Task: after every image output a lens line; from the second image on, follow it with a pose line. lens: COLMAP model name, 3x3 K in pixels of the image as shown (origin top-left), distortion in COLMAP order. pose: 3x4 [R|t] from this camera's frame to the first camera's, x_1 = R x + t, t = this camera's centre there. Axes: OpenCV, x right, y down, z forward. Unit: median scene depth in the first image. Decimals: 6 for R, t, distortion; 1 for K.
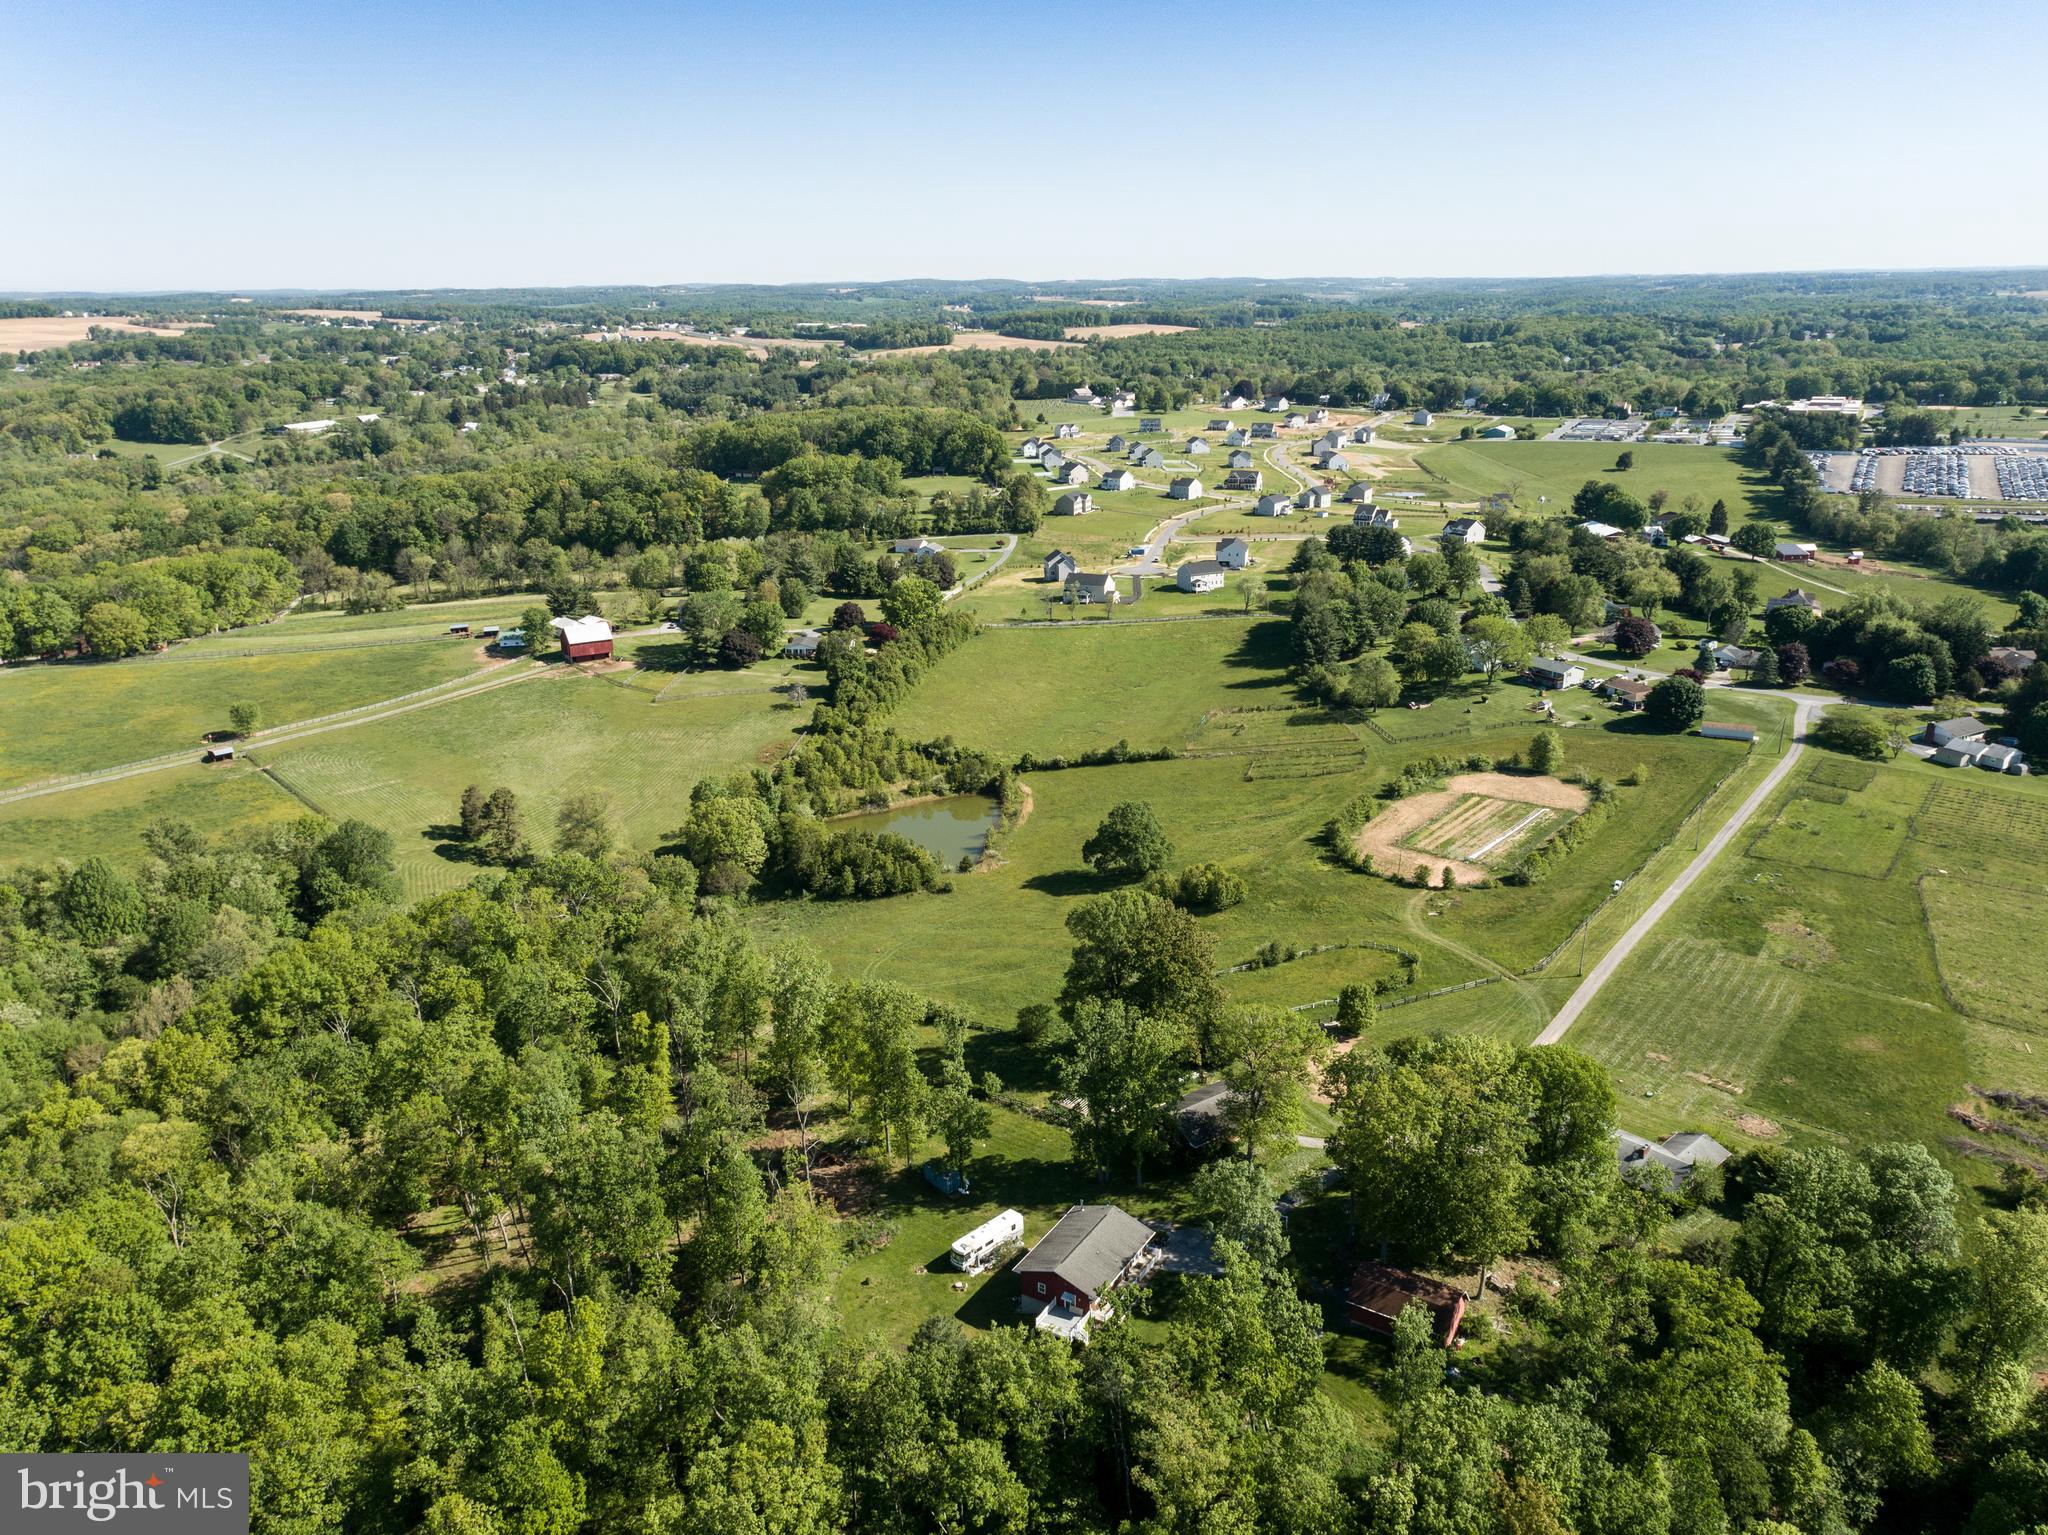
lens RADIAL K [[1562.9, 0, 1021.3], [0, 1562.9, 762.2], [0, 0, 1]] dist [0.000830, -0.004624]
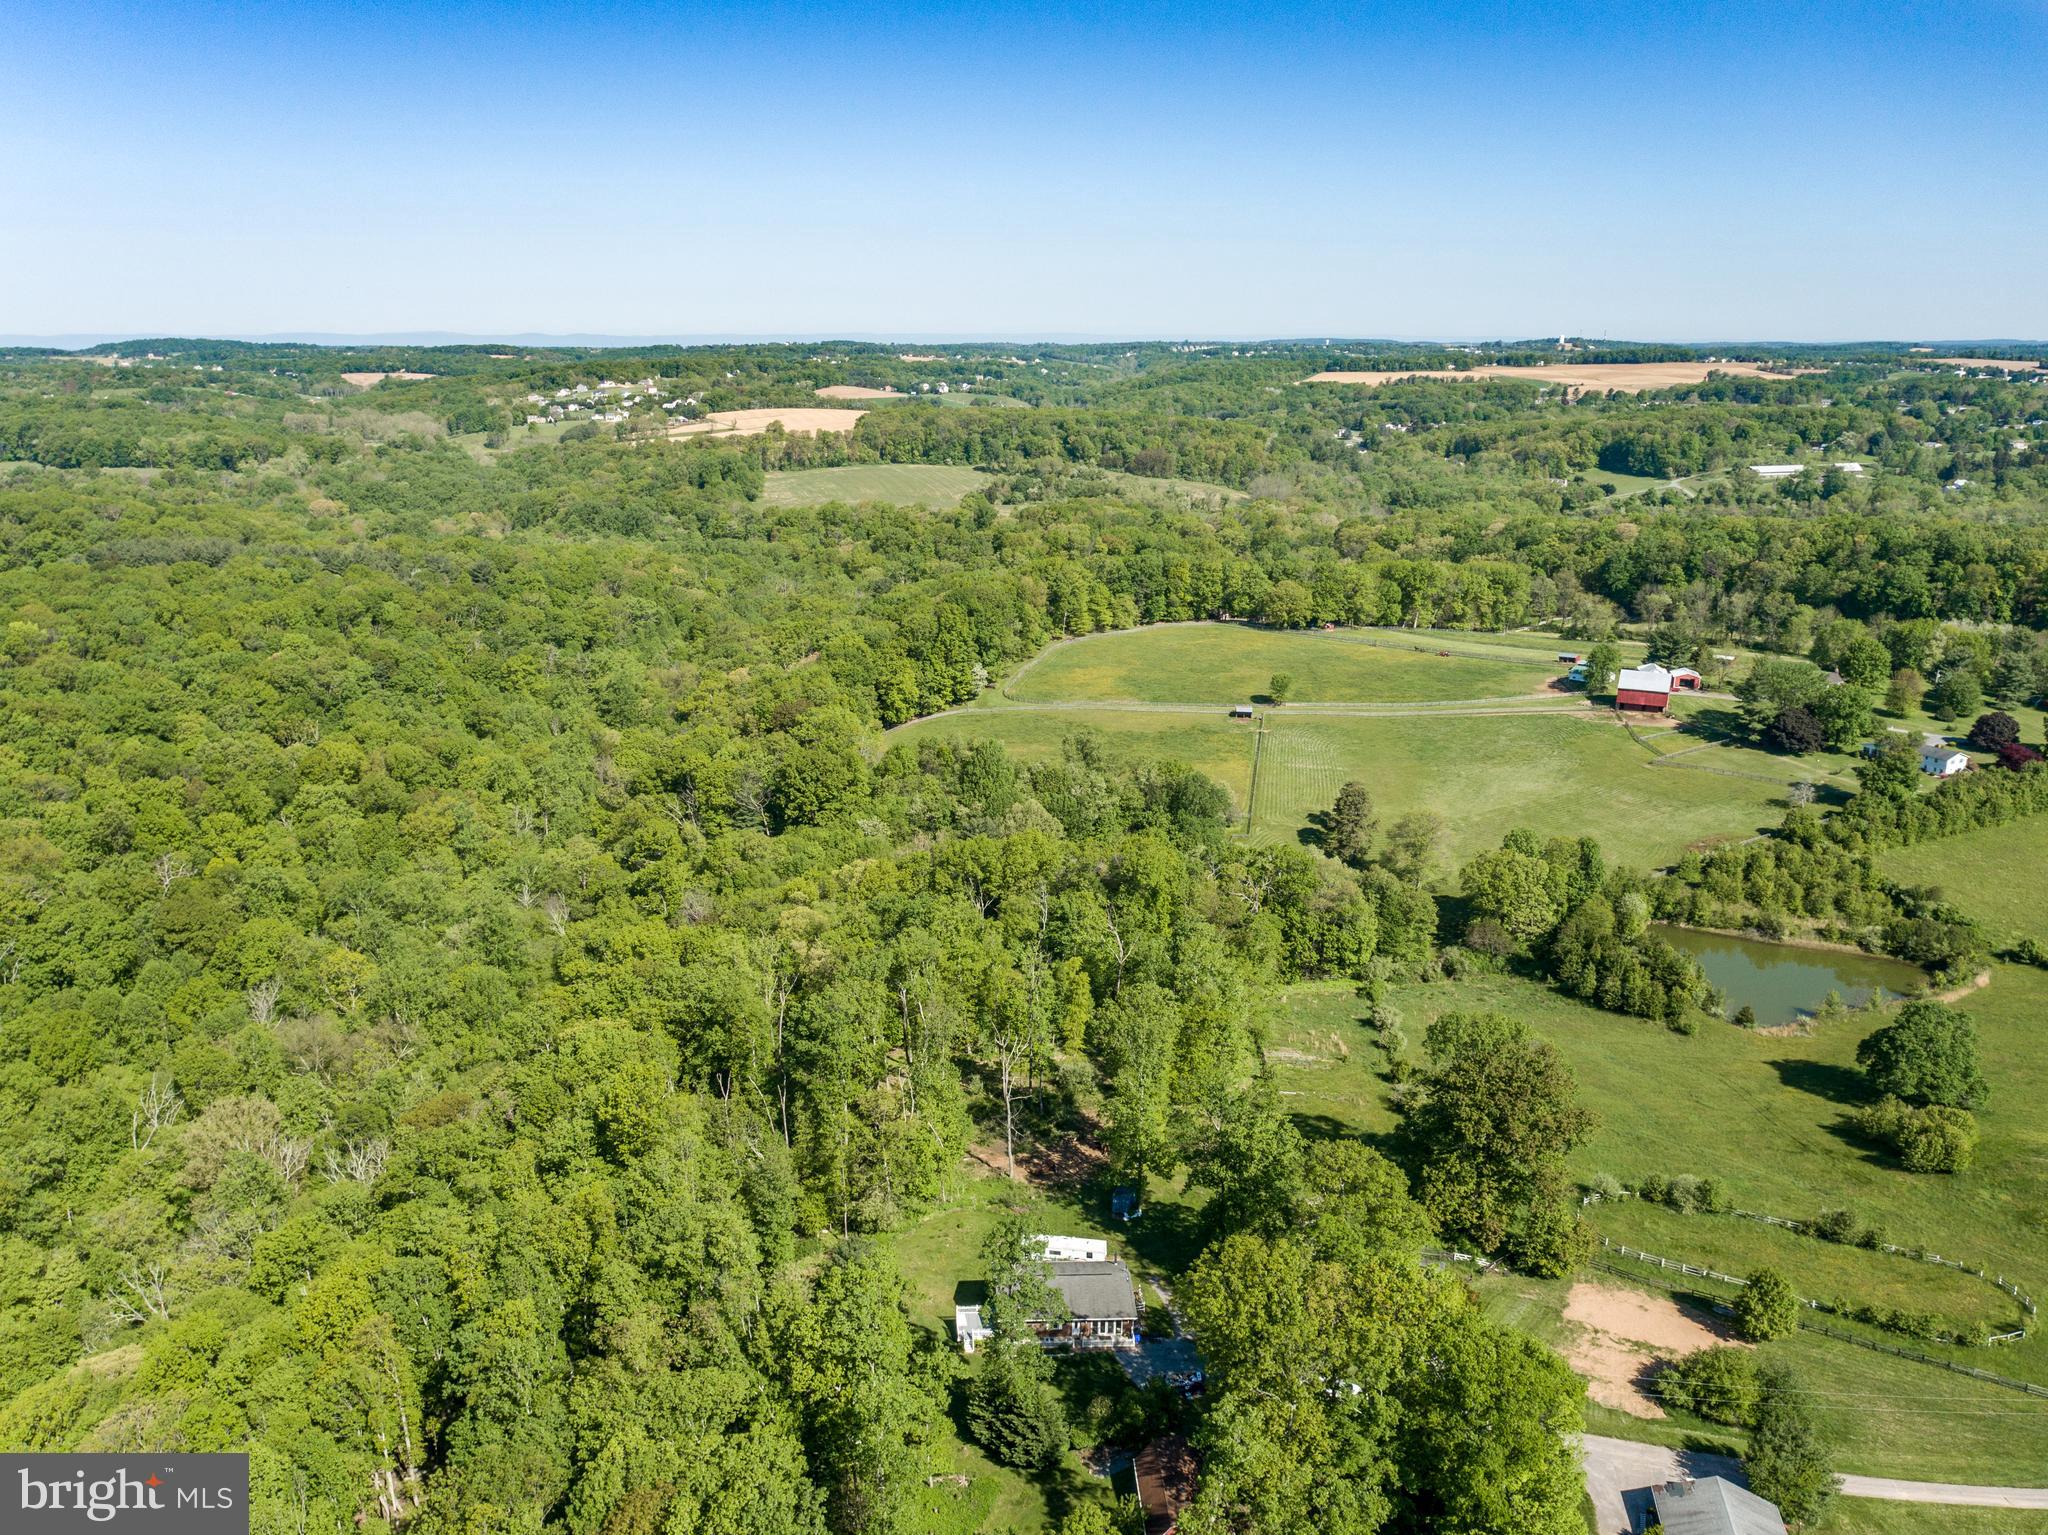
lens RADIAL K [[1562.9, 0, 1020.0], [0, 1562.9, 773.7], [0, 0, 1]] dist [0.000830, -0.004624]
pose [[0.516100, 0.228701, -0.825431, 0.236187], [-0.249744, 0.961999, 0.110387, -0.029598], [0.819310, 0.149175, 0.553604, 0.135359]]
